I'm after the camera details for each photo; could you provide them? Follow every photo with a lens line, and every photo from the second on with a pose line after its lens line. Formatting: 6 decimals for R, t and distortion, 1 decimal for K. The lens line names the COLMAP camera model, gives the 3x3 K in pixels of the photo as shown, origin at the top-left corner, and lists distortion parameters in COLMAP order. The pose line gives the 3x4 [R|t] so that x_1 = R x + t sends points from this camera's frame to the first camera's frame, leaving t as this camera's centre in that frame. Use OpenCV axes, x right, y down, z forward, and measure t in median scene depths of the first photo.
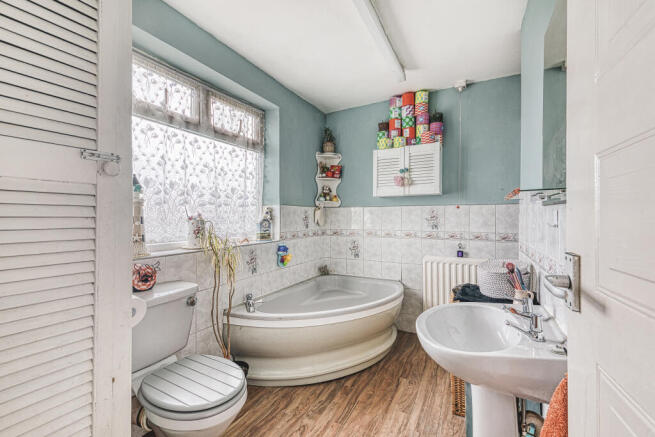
lens RADIAL K [[277.5, 0, 327.5], [0, 277.5, 218.5], [0, 0, 1]] dist [0.002406, -0.000131]
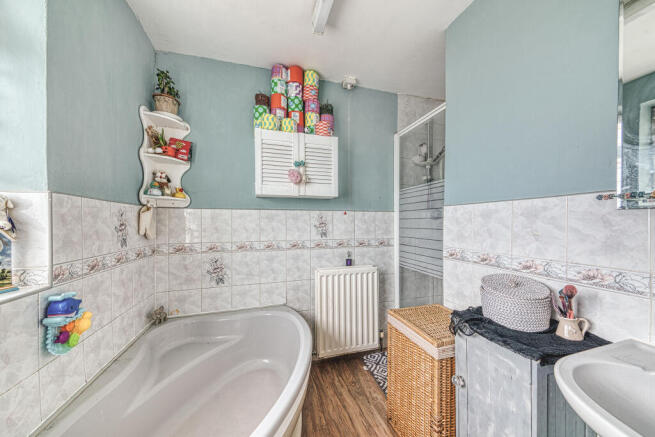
lens RADIAL K [[229.3, 0, 326.9], [0, 229.3, 225.6], [0, 0, 1]] dist [0.000676, -0.000109]
pose [[0.701217, -0.009983, 0.712878, -0.119619], [0.005039, 0.999946, 0.009047, -0.005108], [-0.712930, -0.002751, 0.701230, 0.468765]]
